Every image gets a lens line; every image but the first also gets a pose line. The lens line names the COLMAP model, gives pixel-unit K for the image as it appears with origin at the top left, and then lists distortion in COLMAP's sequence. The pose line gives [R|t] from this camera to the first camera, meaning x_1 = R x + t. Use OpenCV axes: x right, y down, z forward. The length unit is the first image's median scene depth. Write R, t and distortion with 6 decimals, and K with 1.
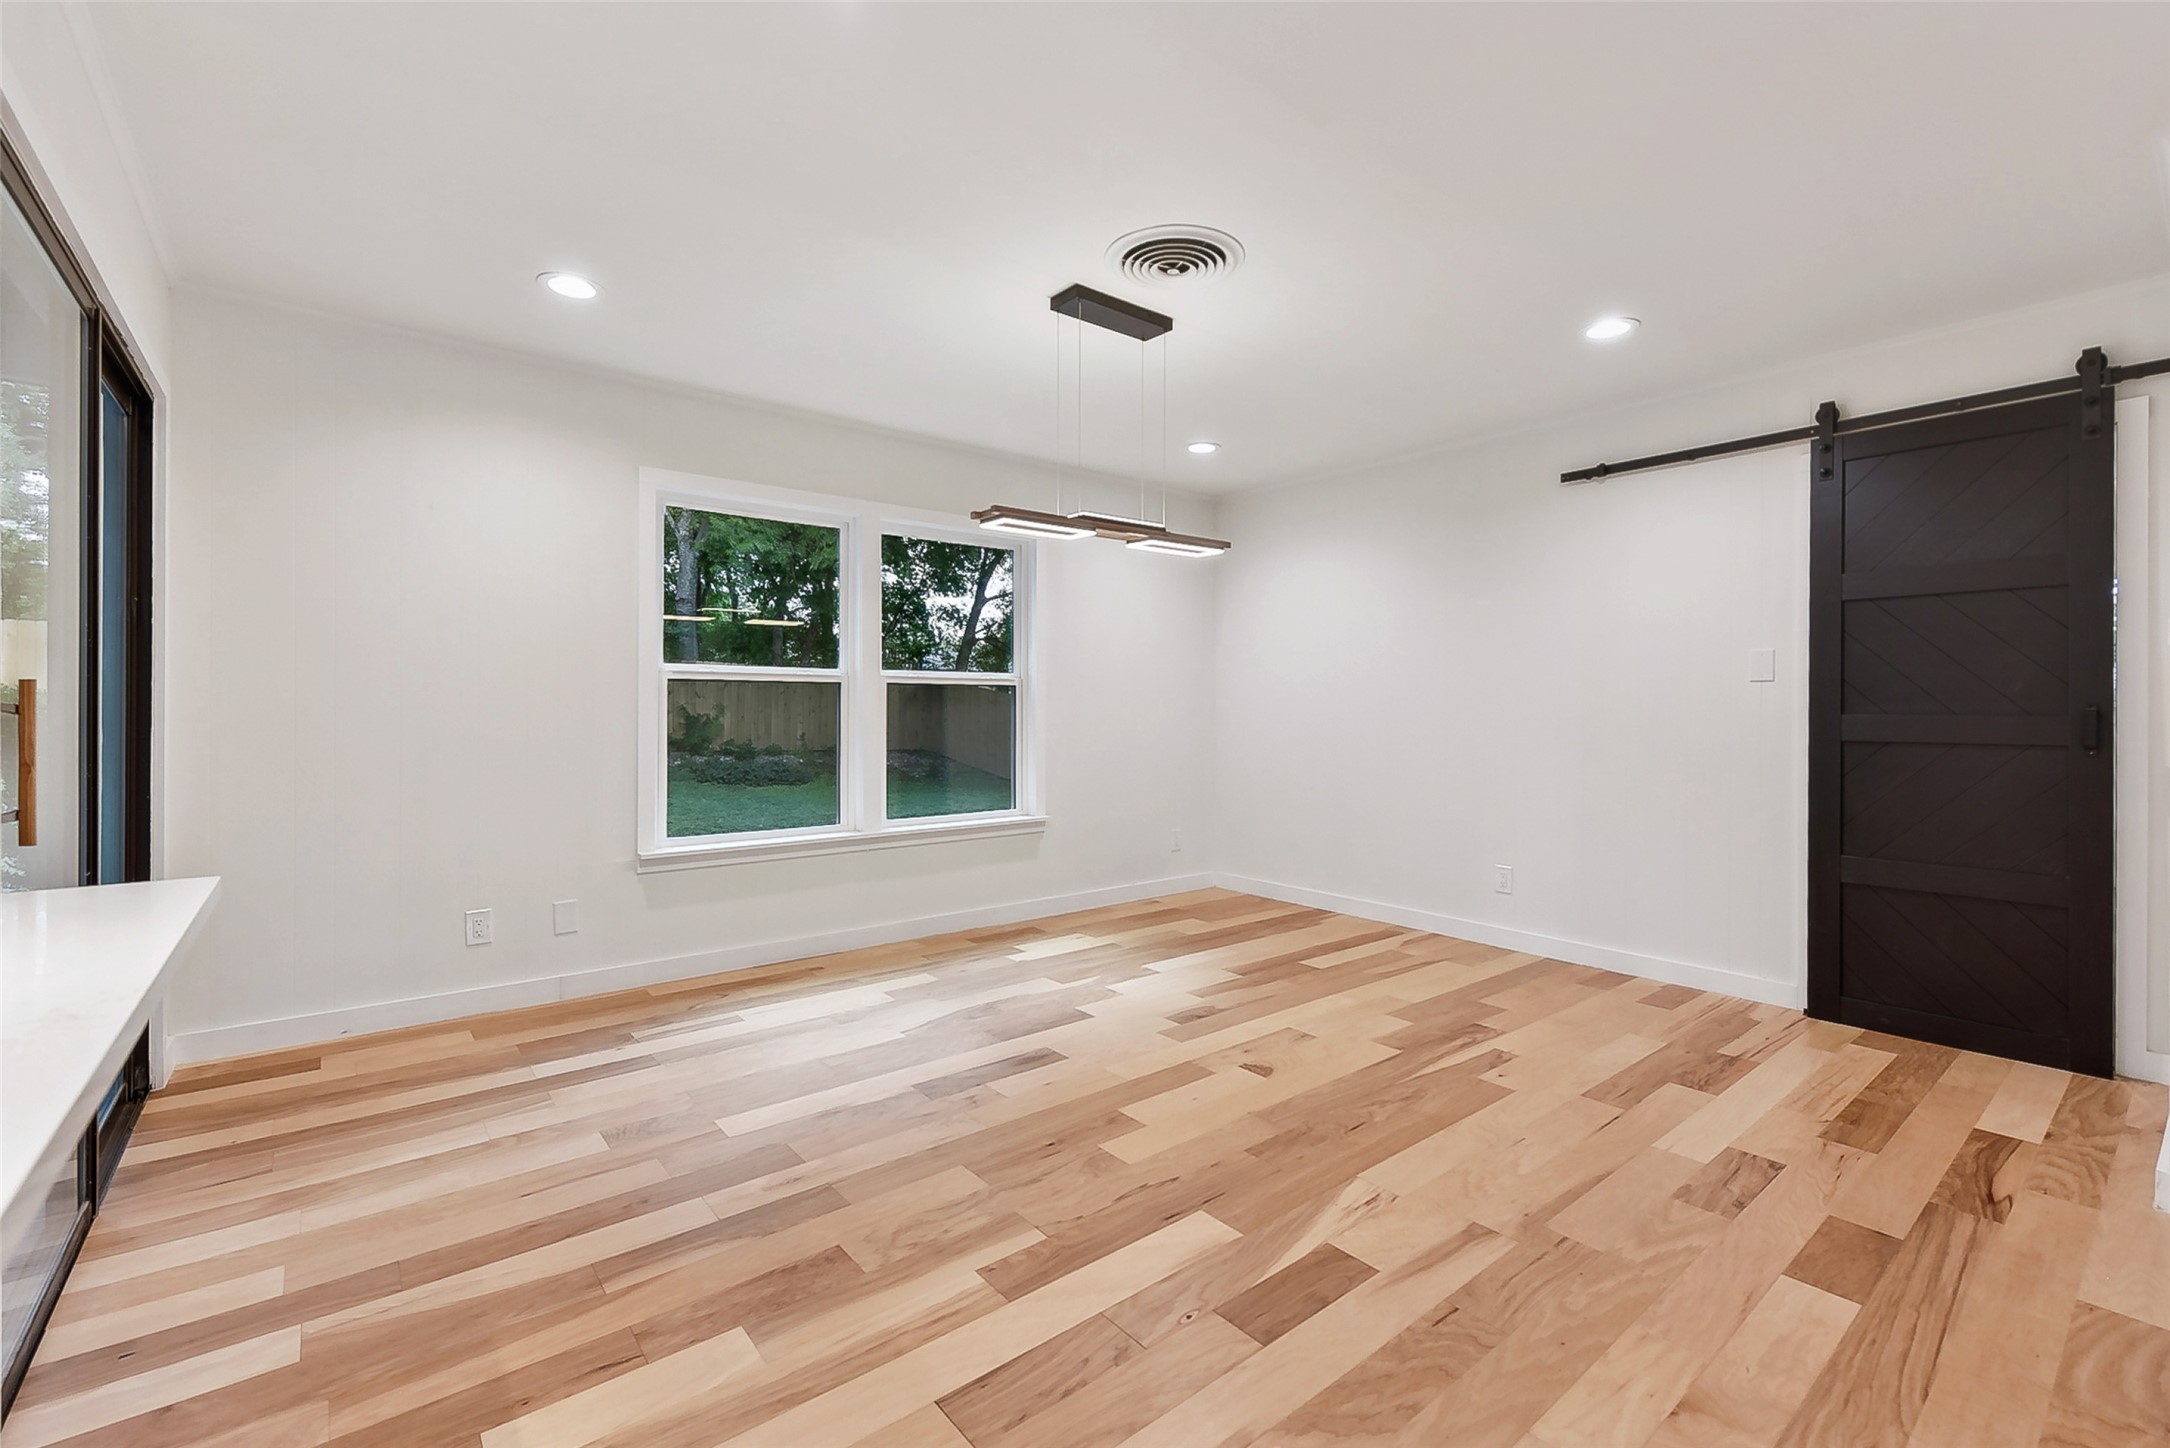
lens RADIAL K [[932.1, 0, 1087.1], [0, 932.1, 715.5], [0, 0, 1]] dist [0.000292, 0.000001]
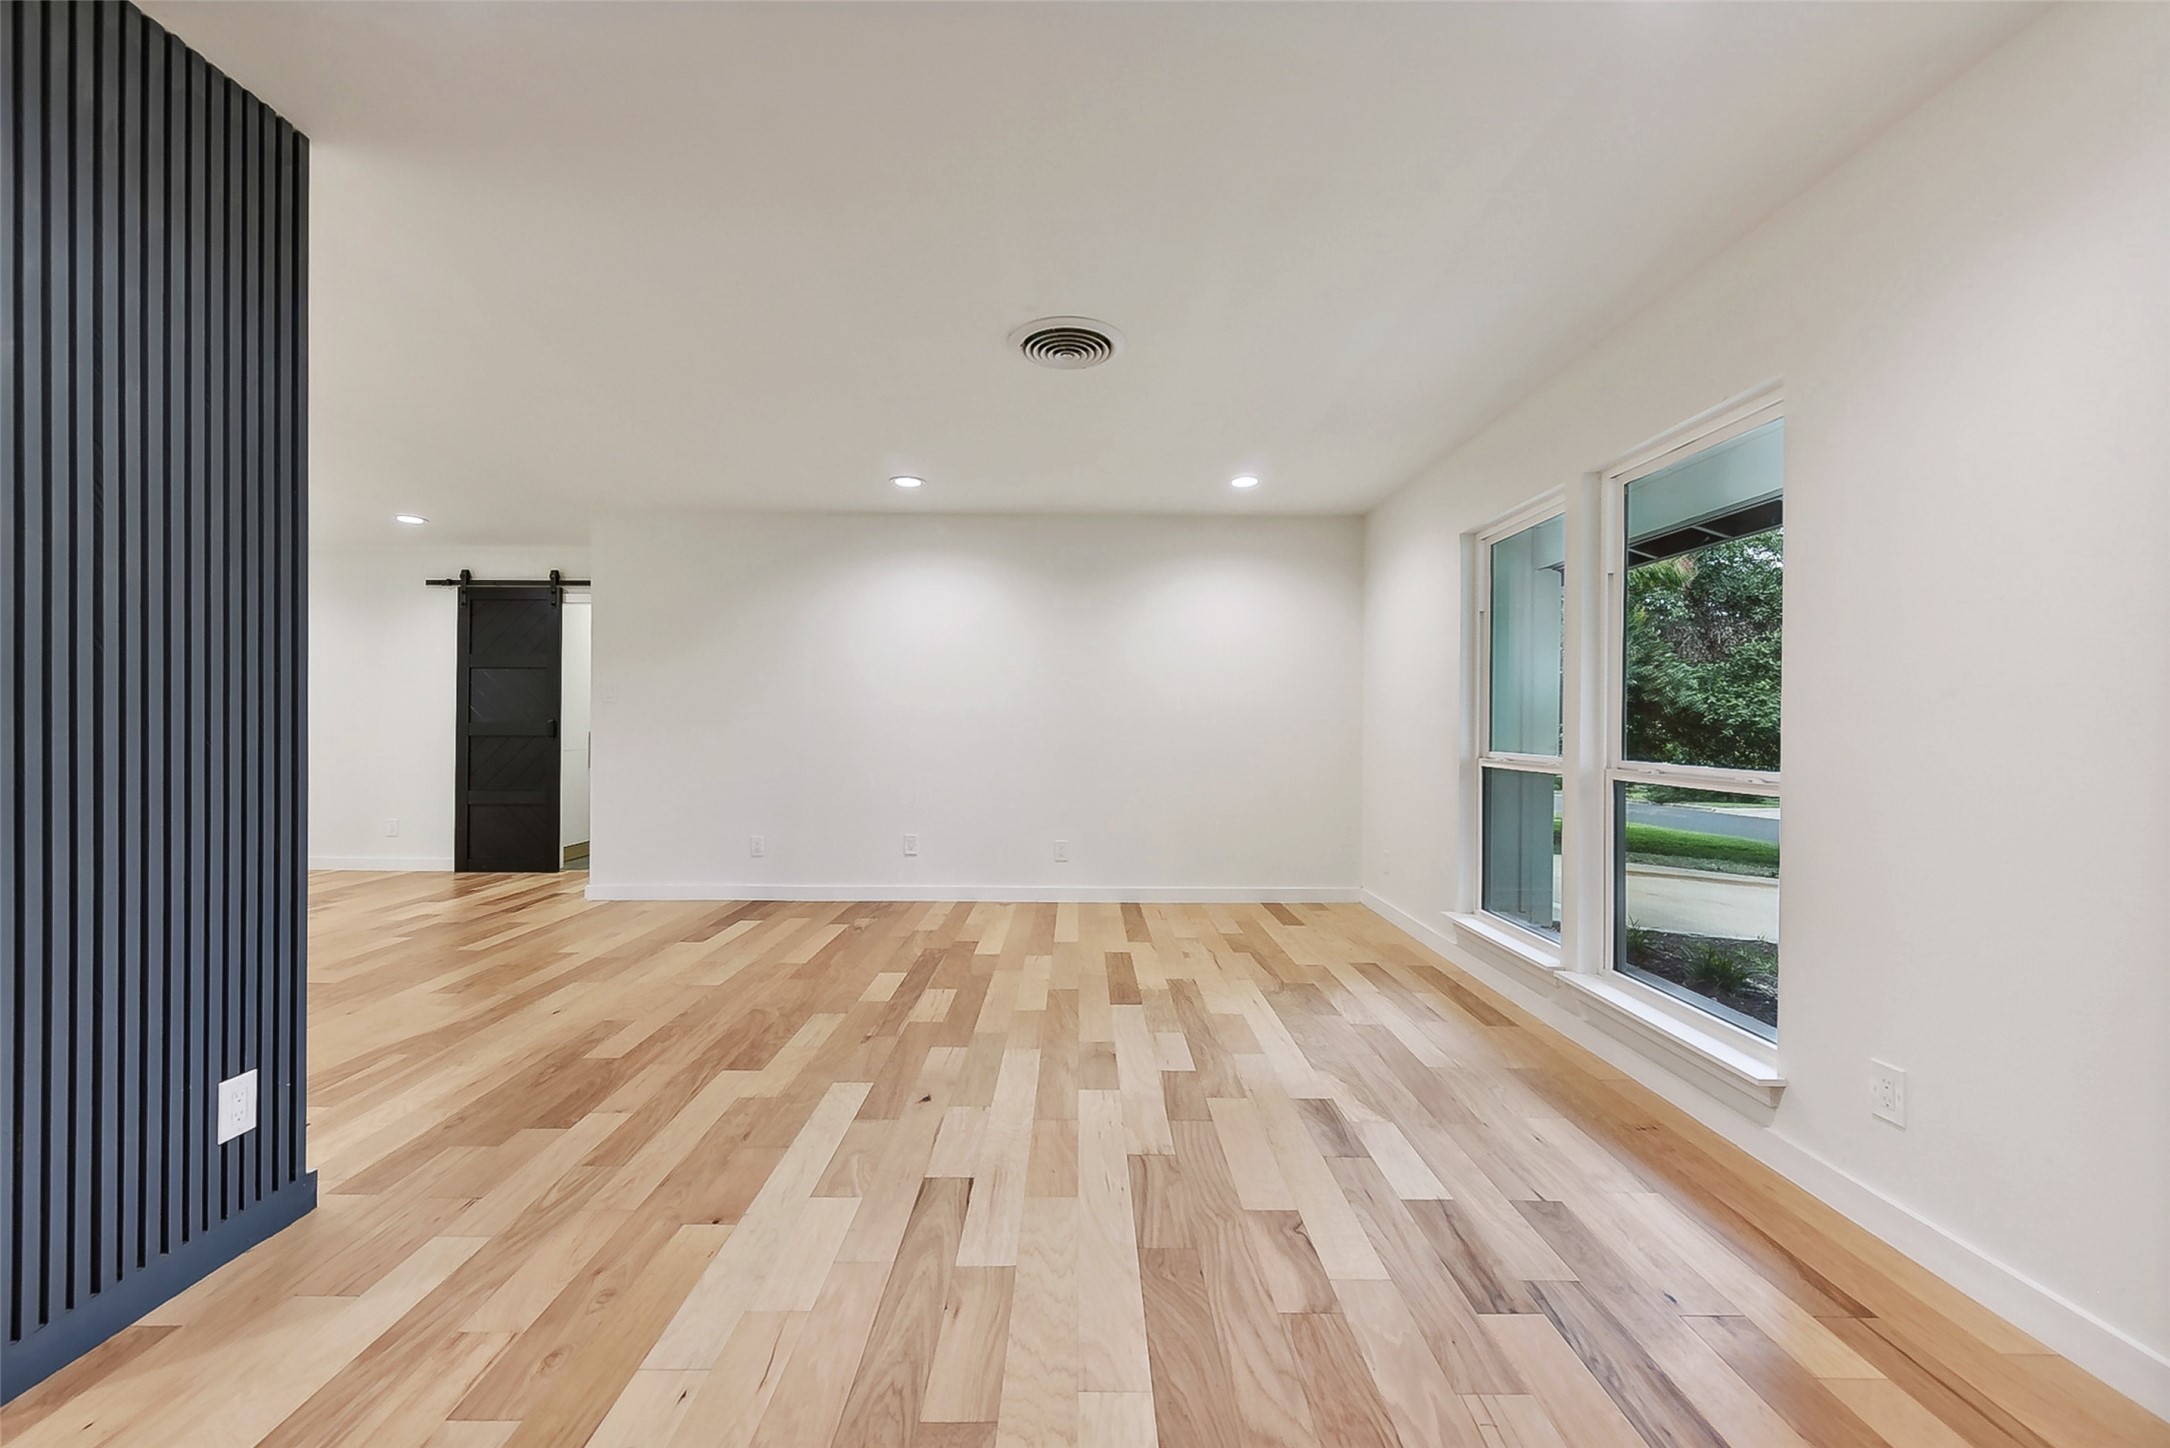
lens RADIAL K [[873.2, 0, 1085.7], [0, 873.2, 726.5], [0, 0, 1]] dist [-0.000241, 0.000053]
pose [[0.622261, -0.000573, 0.782810, 0.158230], [-0.000203, 1.000000, 0.000893, 0.005791], [-0.782810, -0.000714, 0.622260, -1.390138]]
